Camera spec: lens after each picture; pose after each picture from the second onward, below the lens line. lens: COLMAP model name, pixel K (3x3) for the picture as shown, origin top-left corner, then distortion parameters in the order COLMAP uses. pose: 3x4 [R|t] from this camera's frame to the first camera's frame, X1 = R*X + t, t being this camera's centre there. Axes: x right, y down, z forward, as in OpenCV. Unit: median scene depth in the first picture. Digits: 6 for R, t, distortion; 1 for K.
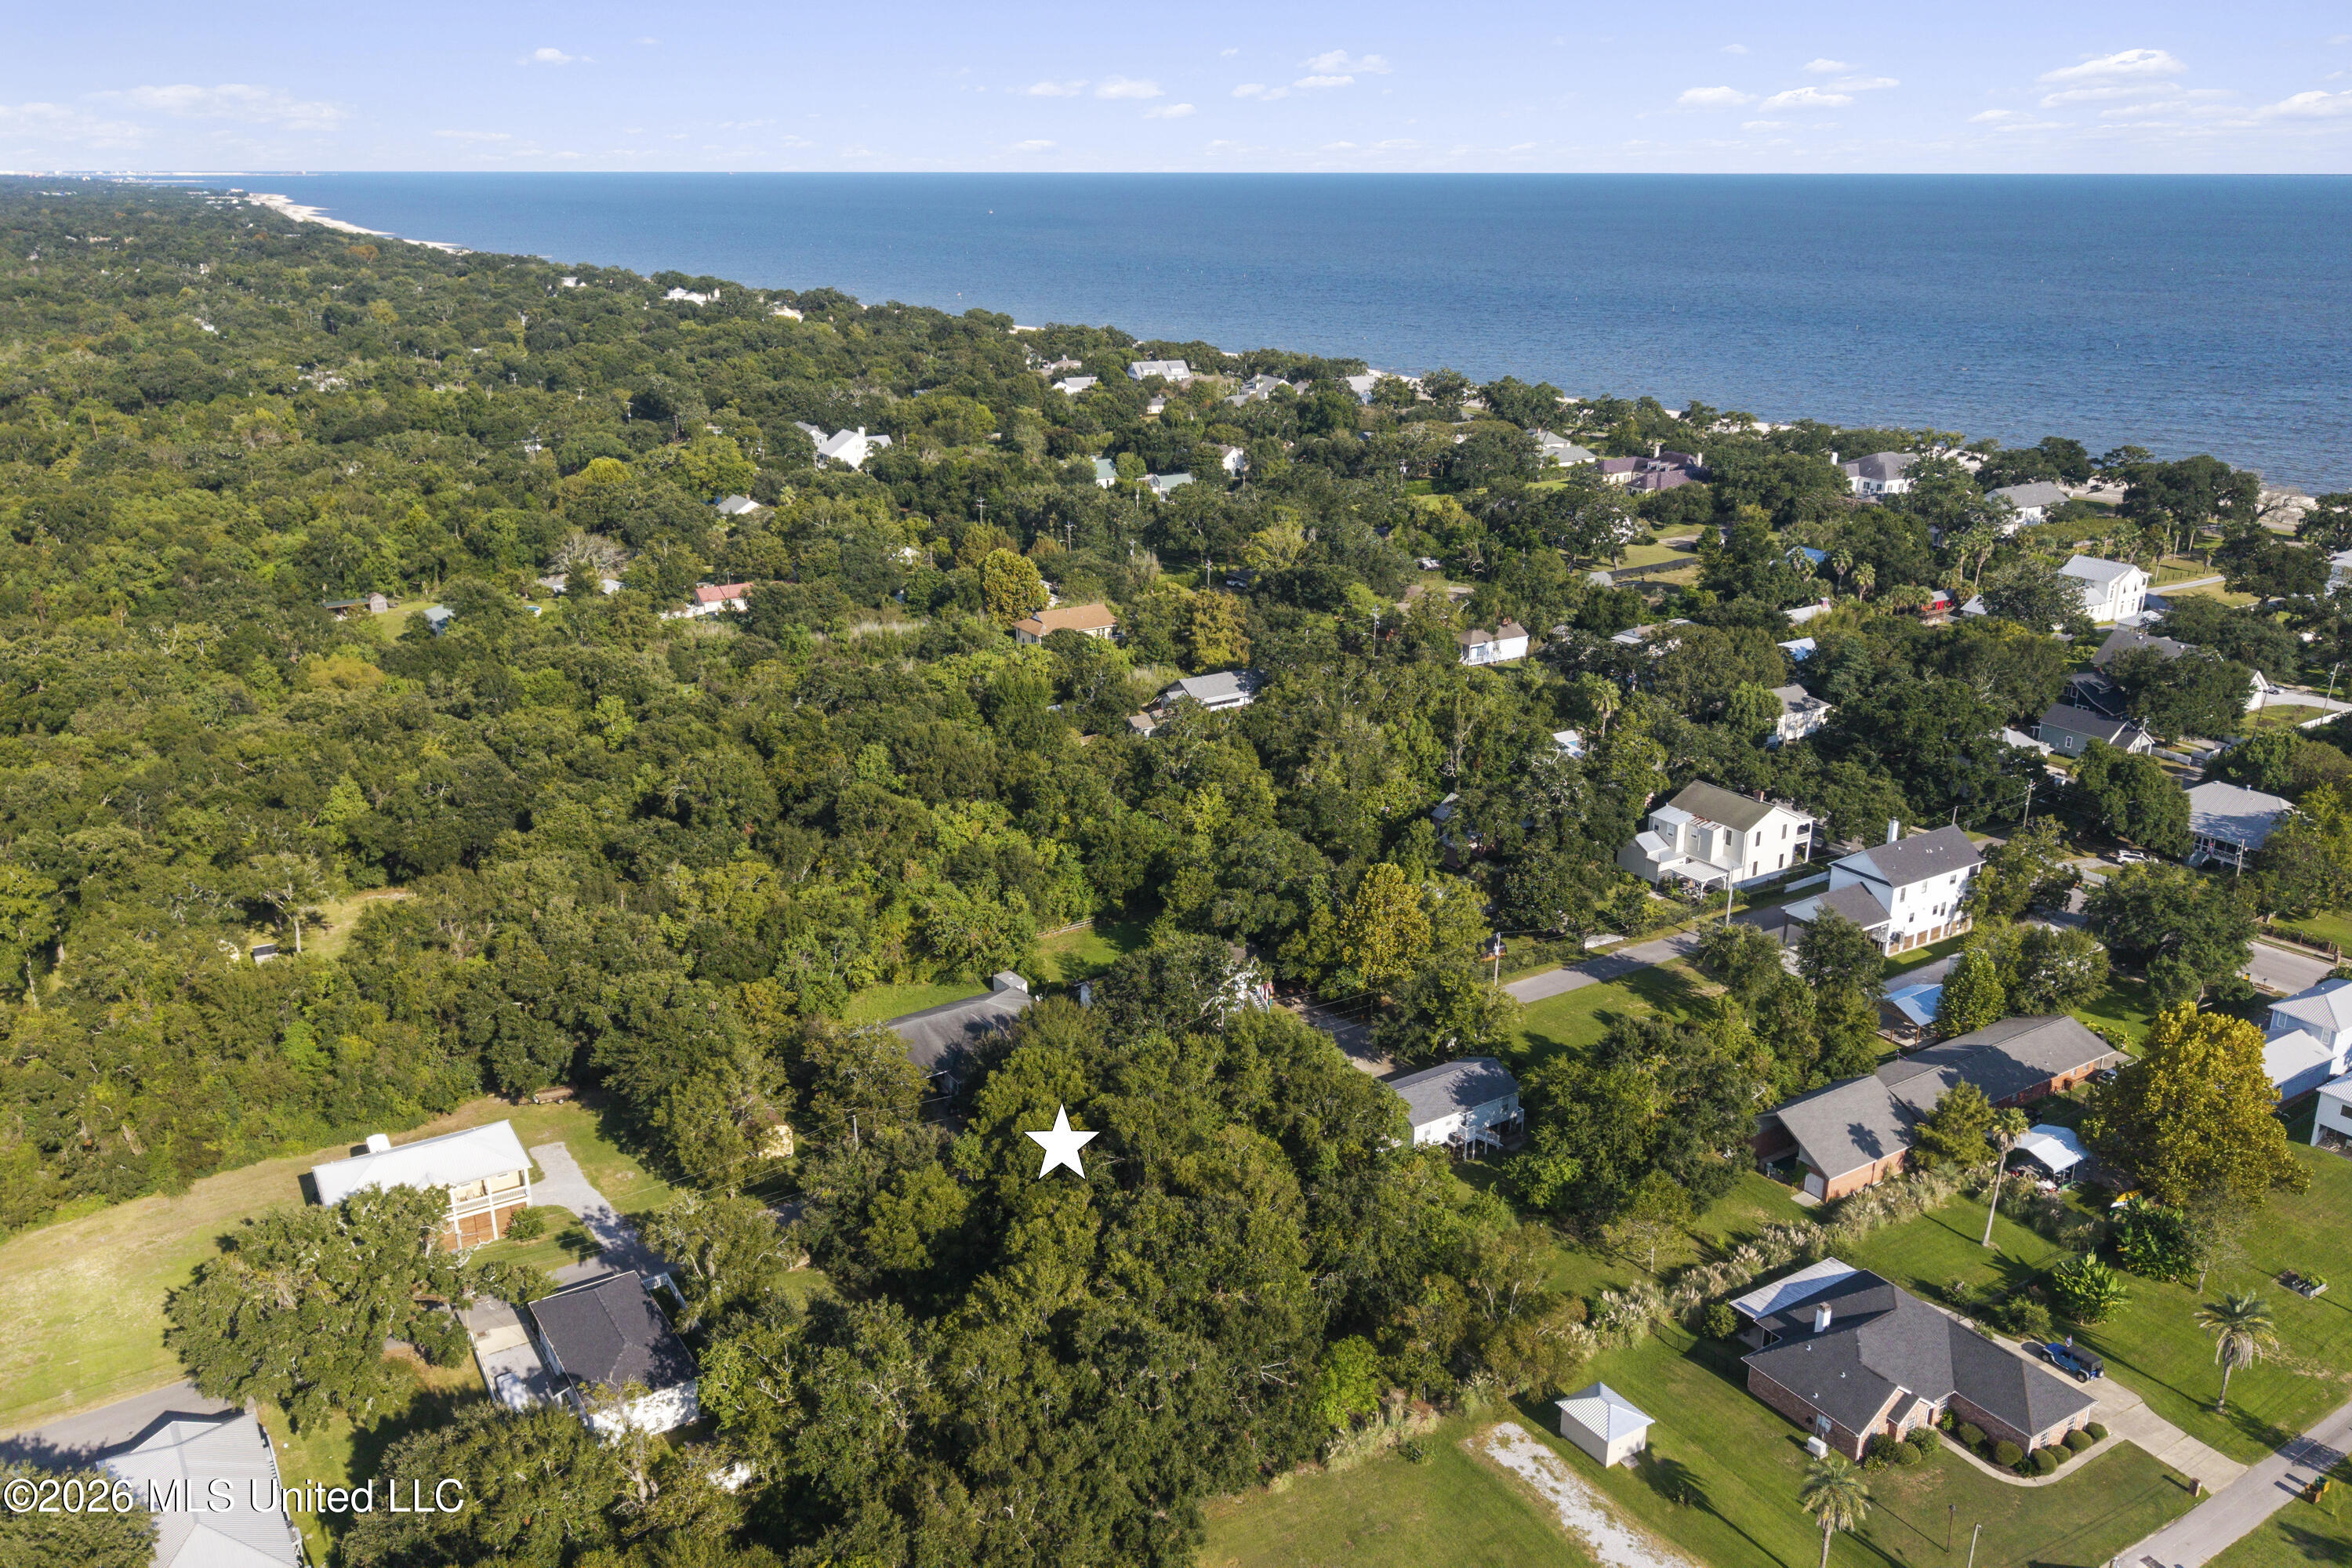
lens RADIAL K [[1825.8, 0, 1173.1], [0, 1825.8, 836.4], [0, 0, 1]] dist [0.079195, -0.136318]
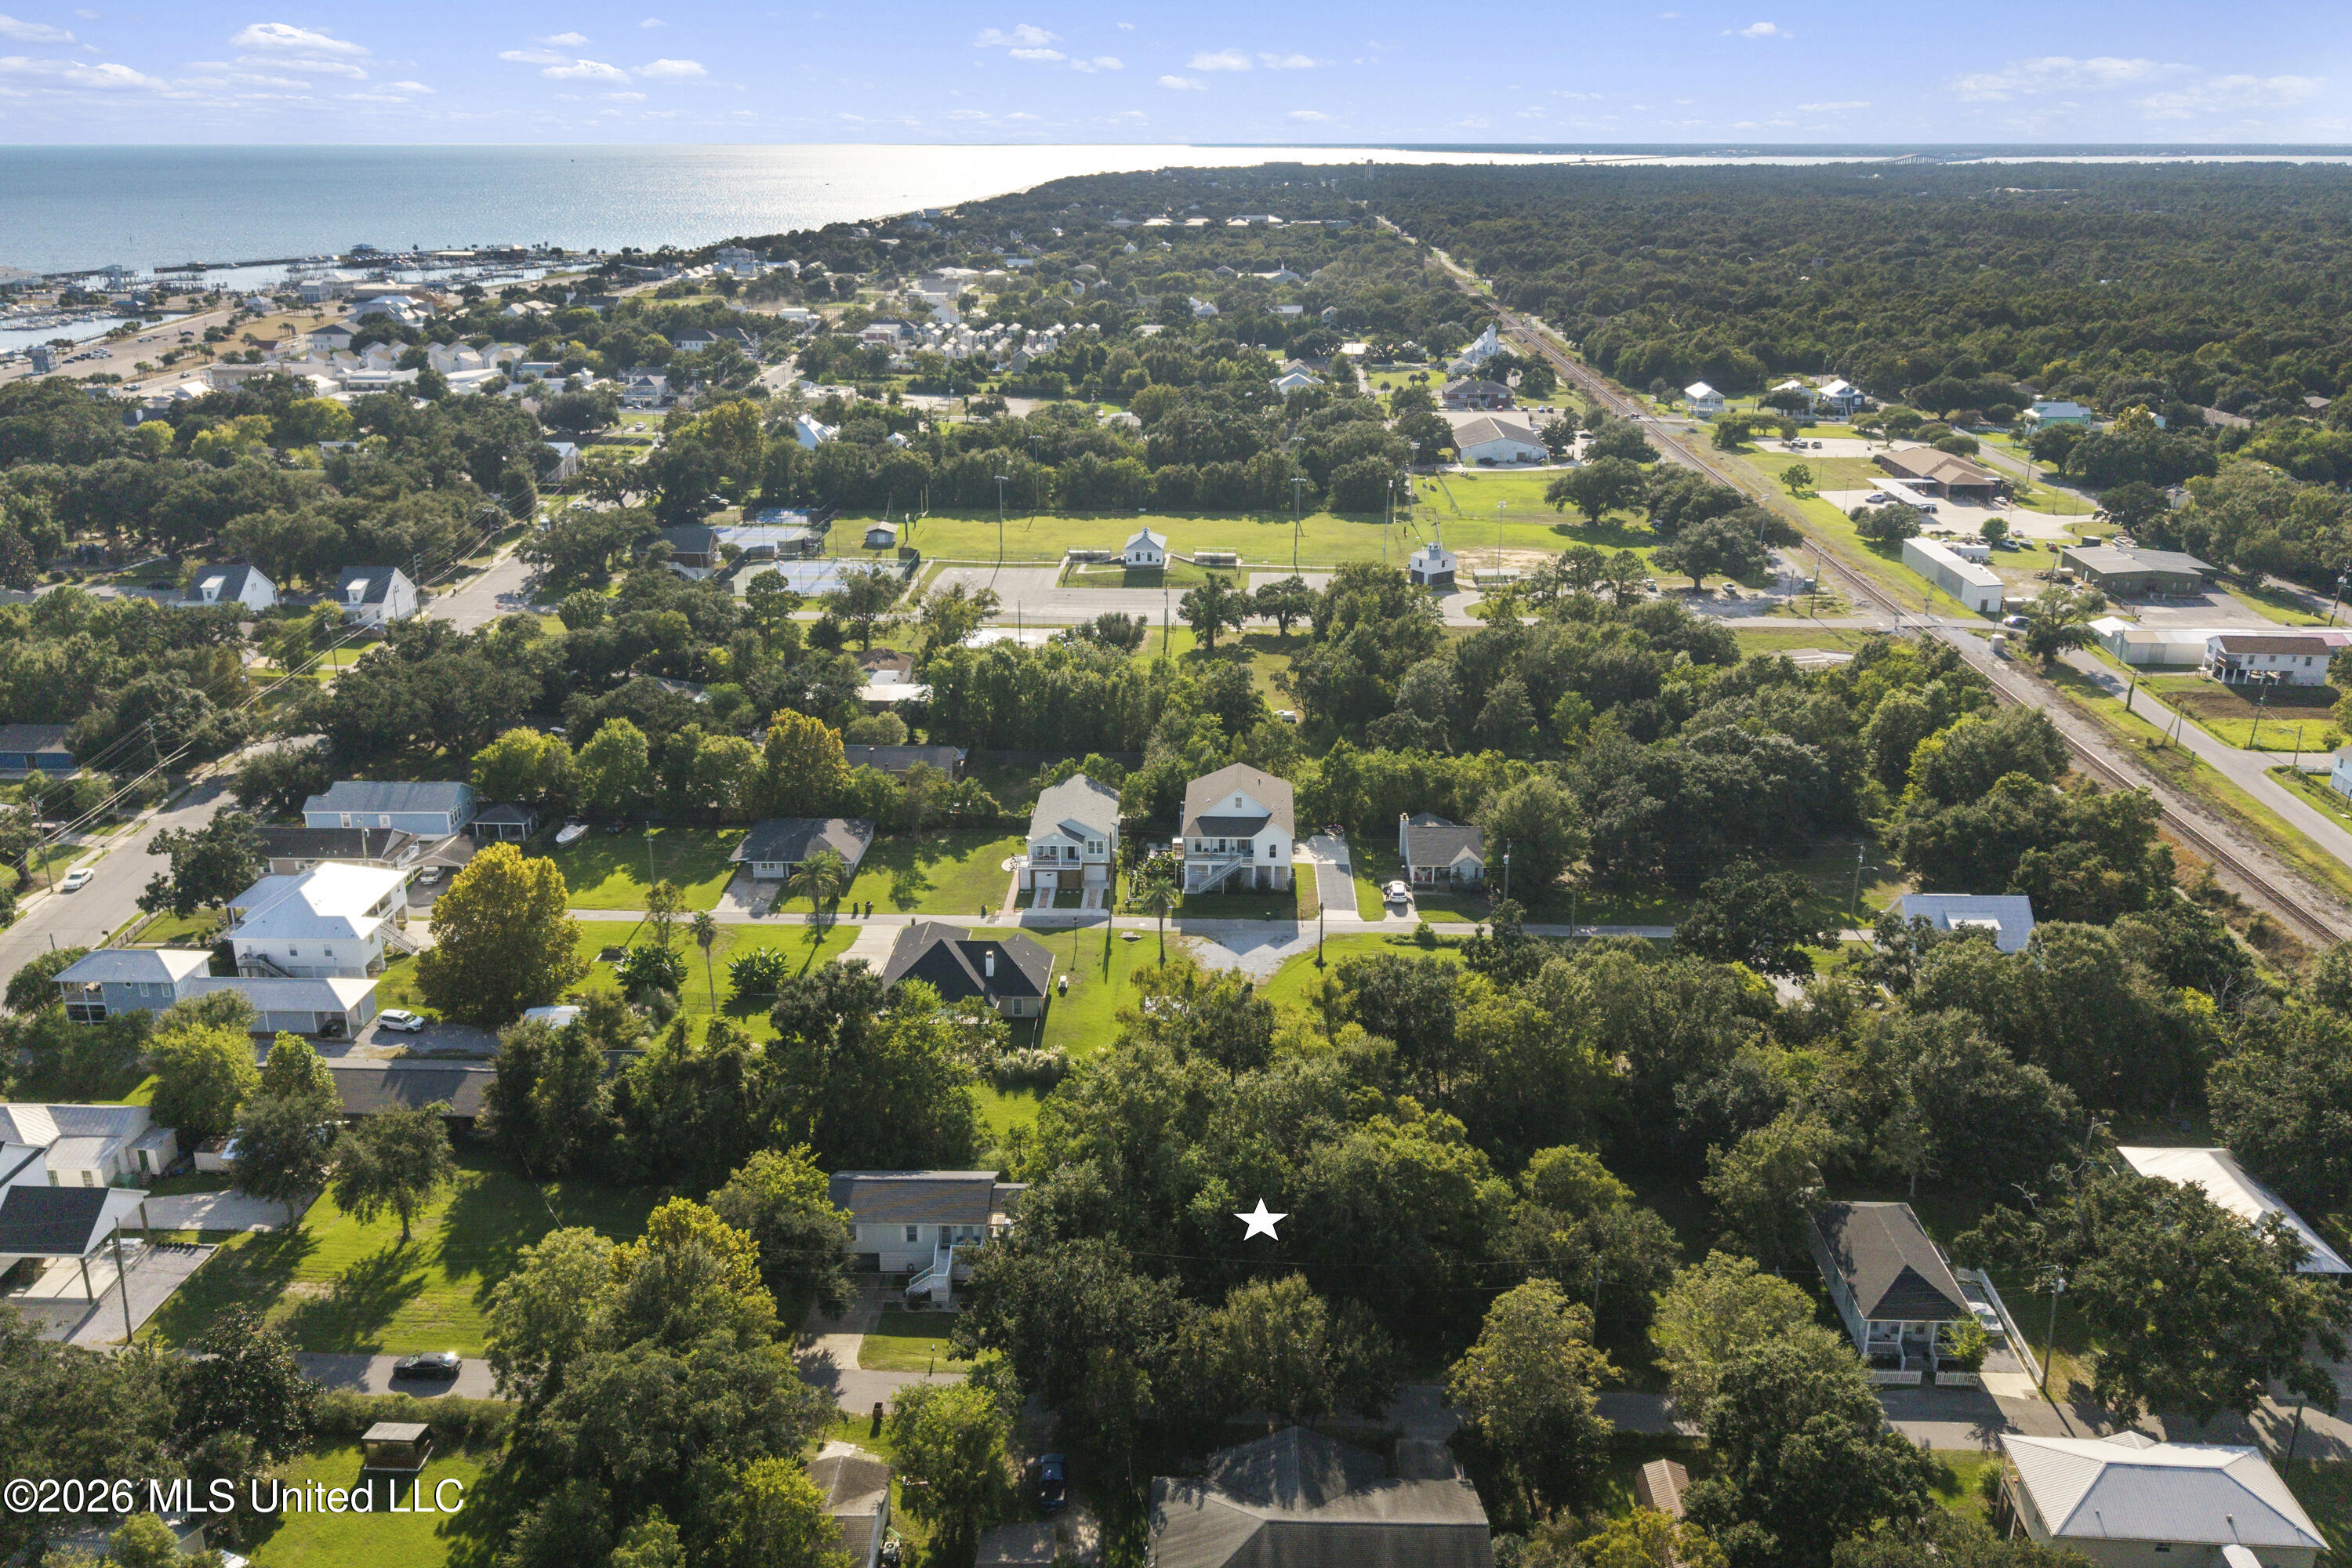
lens RADIAL K [[1825.8, 0, 1173.1], [0, 1825.8, 836.4], [0, 0, 1]] dist [0.079195, -0.136318]
pose [[-0.817953, -0.204309, 0.537783, -0.286983], [0.194964, 0.781044, 0.593261, -0.358896], [-0.541241, 0.590108, -0.599025, 0.998796]]
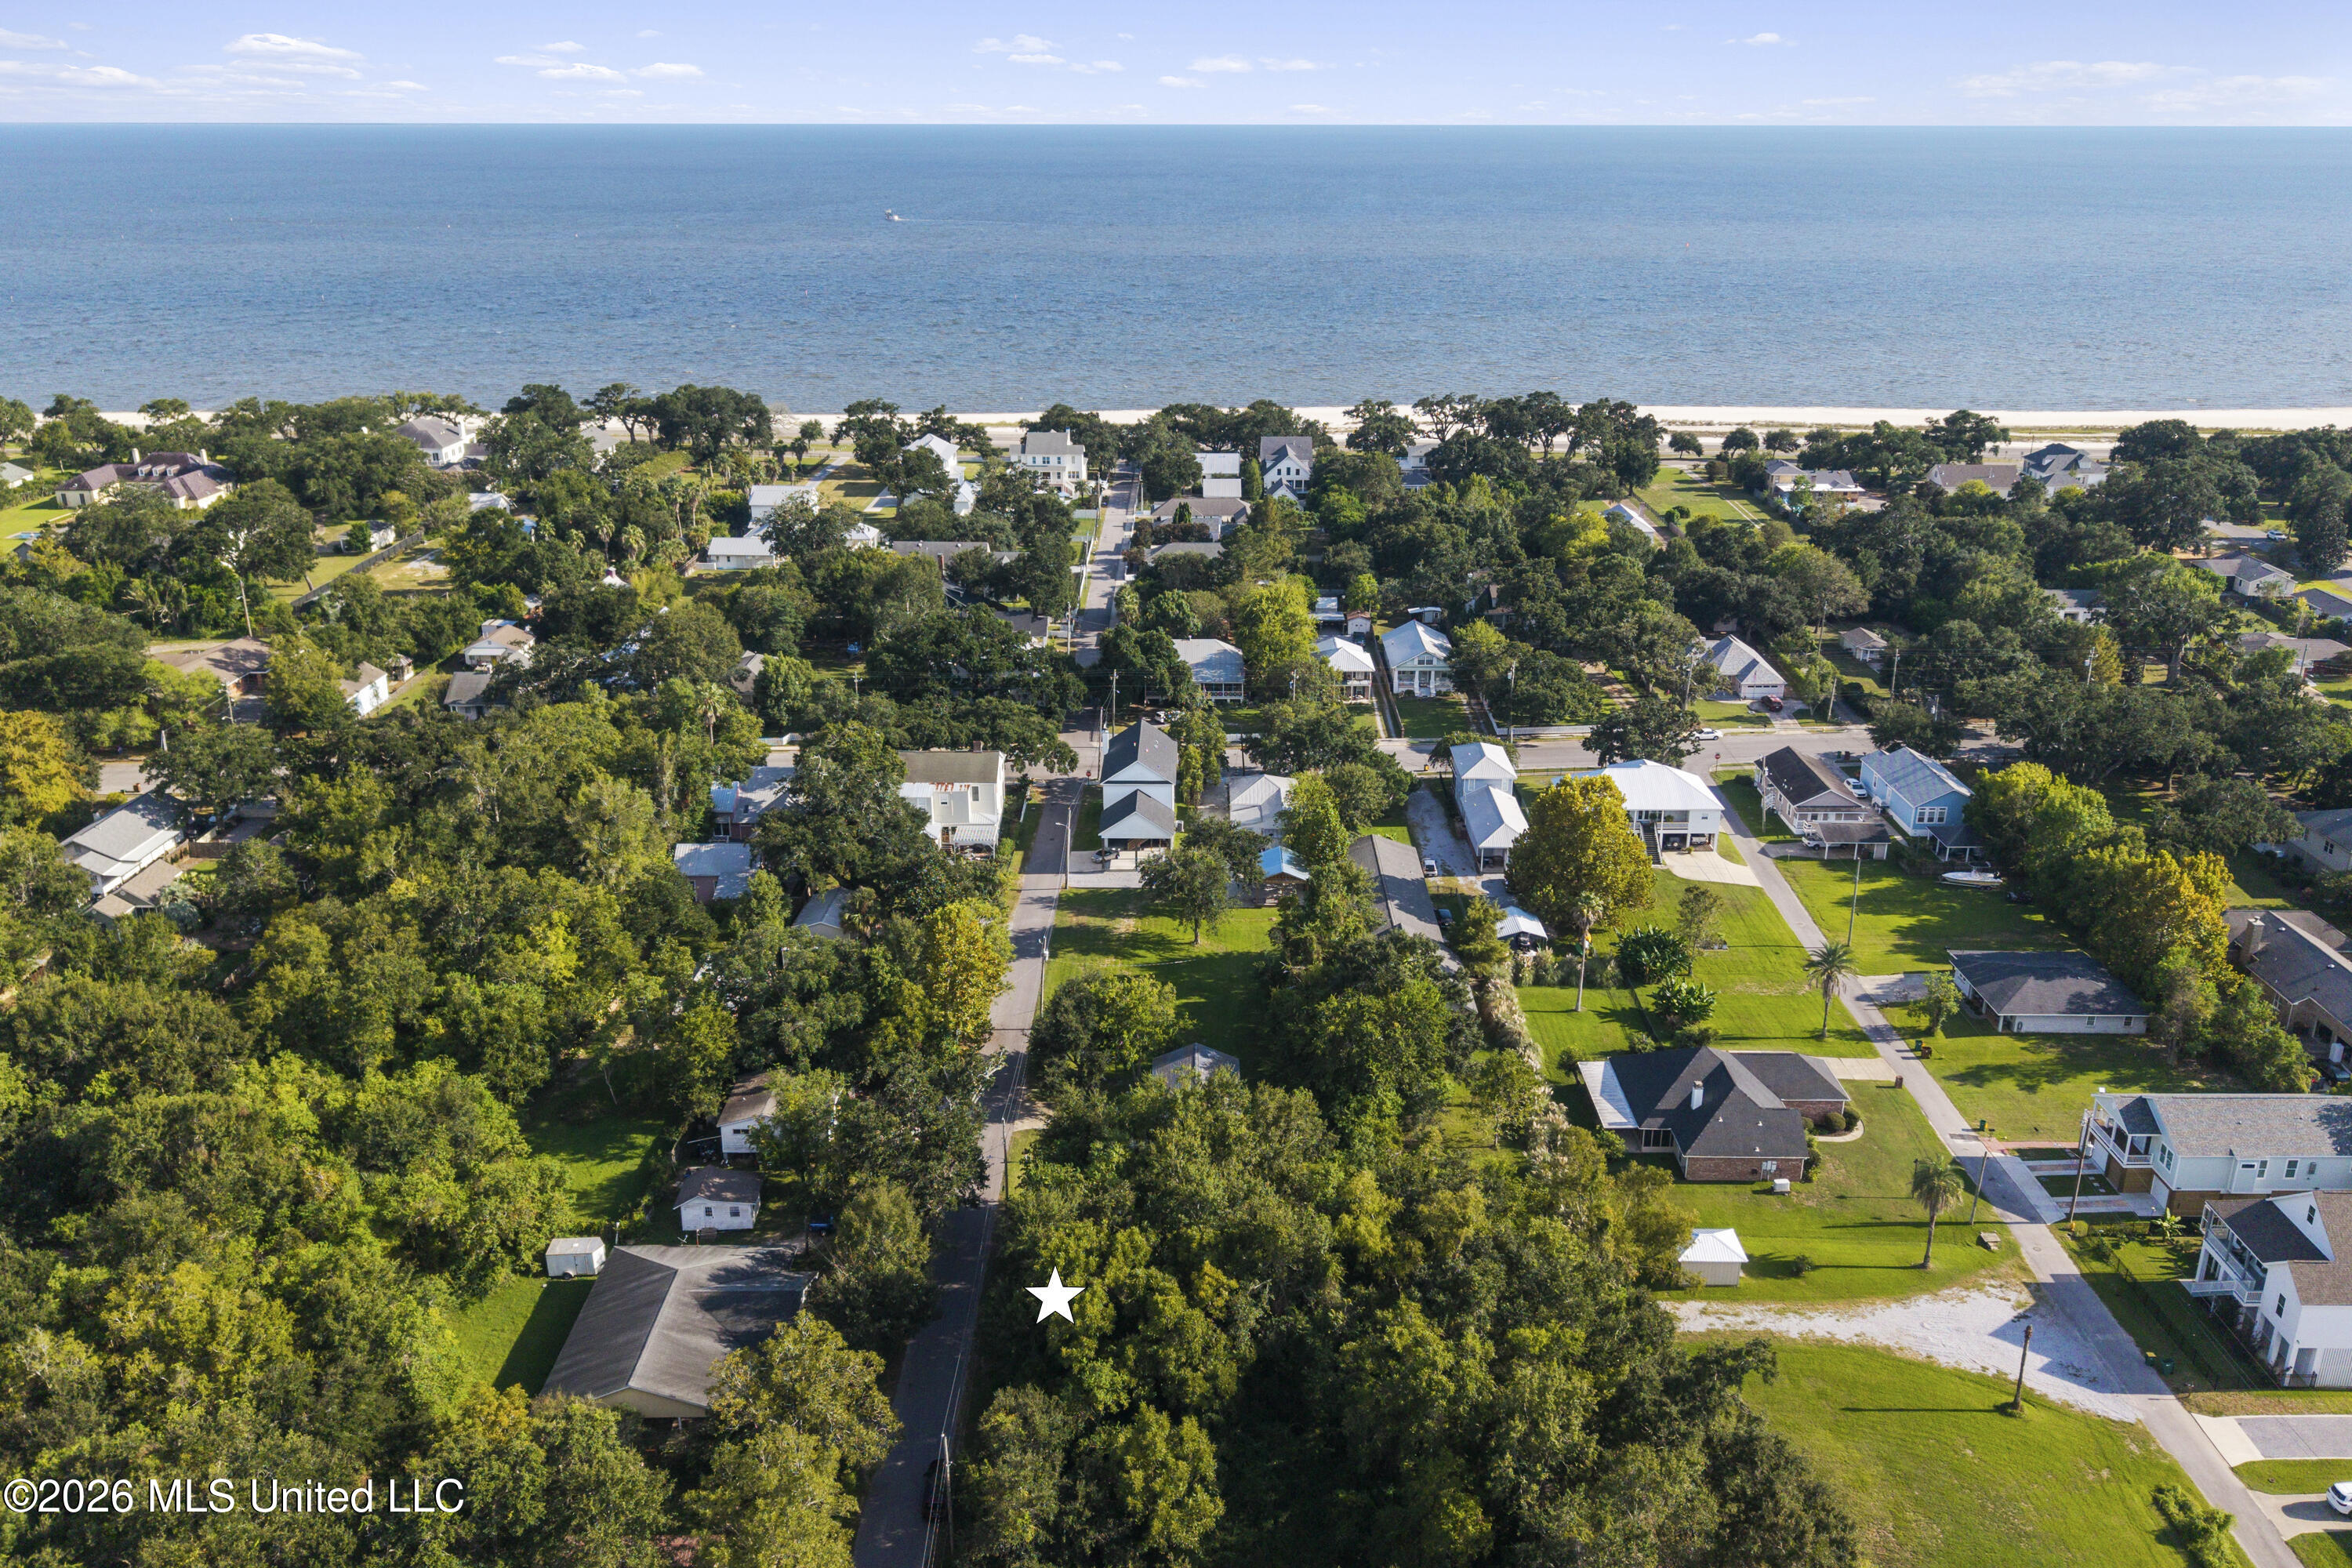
lens RADIAL K [[1825.8, 0, 1173.1], [0, 1825.8, 836.4], [0, 0, 1]] dist [0.079195, -0.136318]
pose [[0.554205, -0.304805, 0.774565, -0.410841], [0.285948, 0.943627, 0.166737, -0.110914], [-0.781723, 0.129079, 0.610121, 0.306619]]
